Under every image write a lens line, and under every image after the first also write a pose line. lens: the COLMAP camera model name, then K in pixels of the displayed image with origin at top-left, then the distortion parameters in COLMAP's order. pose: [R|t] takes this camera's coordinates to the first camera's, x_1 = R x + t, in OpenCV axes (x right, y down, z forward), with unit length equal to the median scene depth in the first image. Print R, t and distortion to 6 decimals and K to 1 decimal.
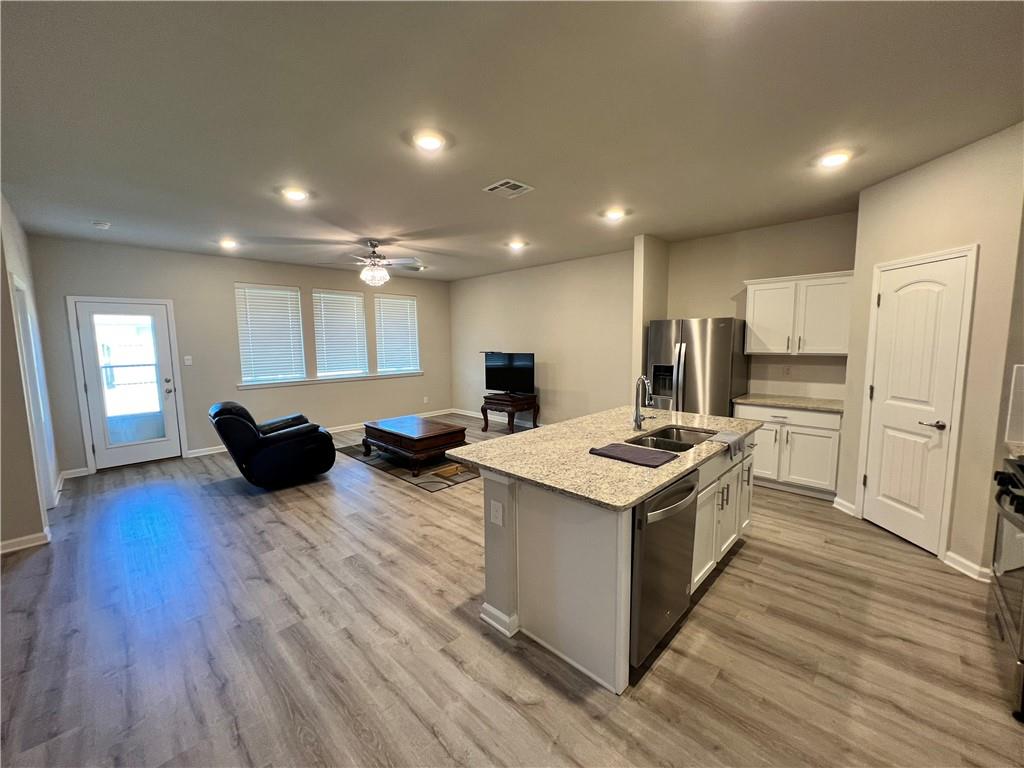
lens RADIAL K [[414.0, 0, 510.7], [0, 414.0, 381.9], [0, 0, 1]] dist [0.010130, -0.000226]
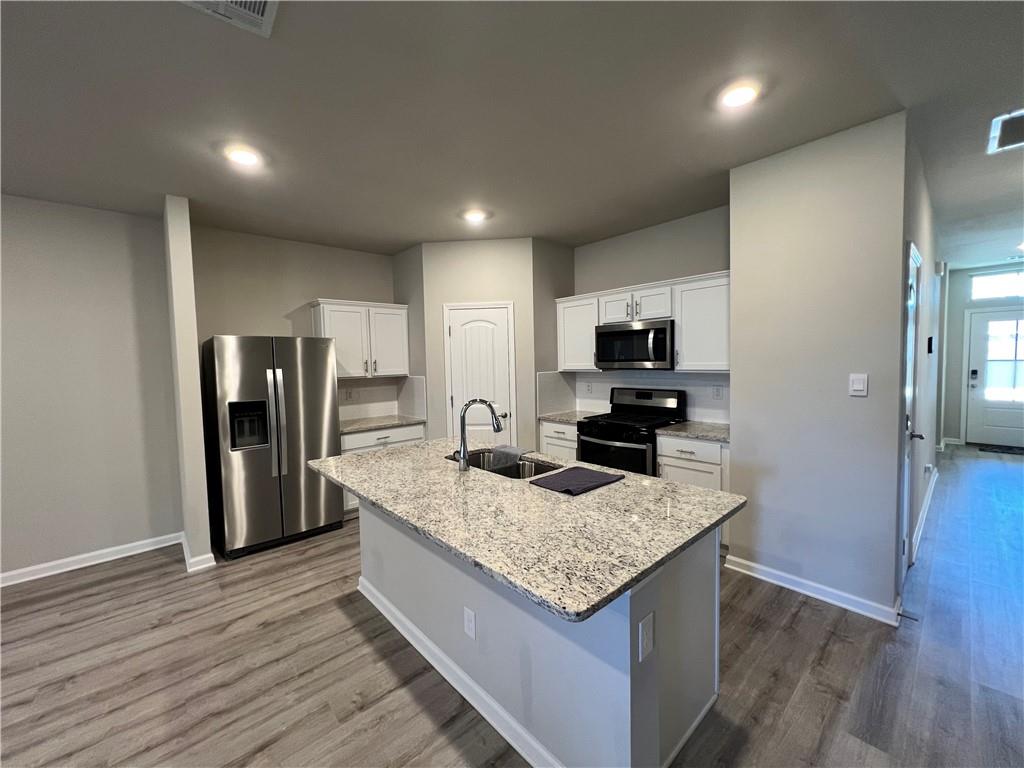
lens RADIAL K [[414.0, 0, 510.3], [0, 414.0, 383.0], [0, 0, 1]] dist [0.010130, -0.000226]
pose [[0.060751, -0.047865, 0.997005, -0.300534], [0.128473, 0.990916, 0.039744, -0.043743], [-0.989850, 0.125674, 0.066349, 0.534875]]
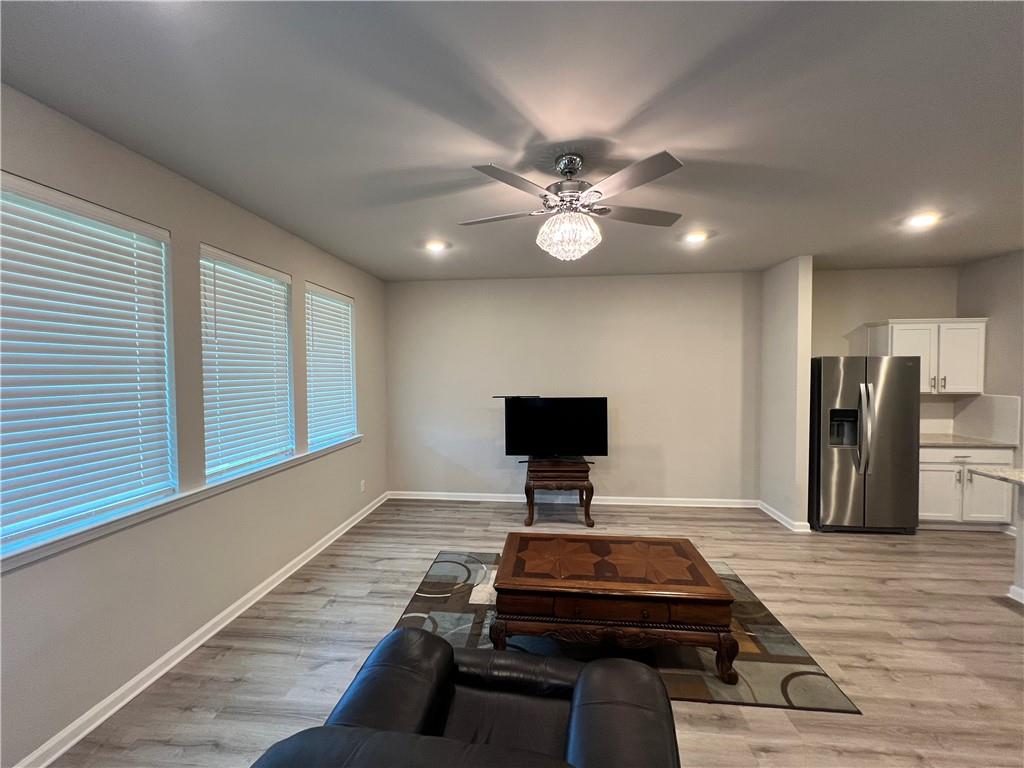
lens RADIAL K [[417.8, 0, 498.9], [0, 417.8, 378.3], [0, 0, 1]] dist [-0.001993, -0.000189]
pose [[0.771782, -0.006890, 0.635850, -0.743282], [0.060515, 0.996199, -0.062656, -0.095000], [-0.633001, 0.086835, 0.769265, 0.808333]]
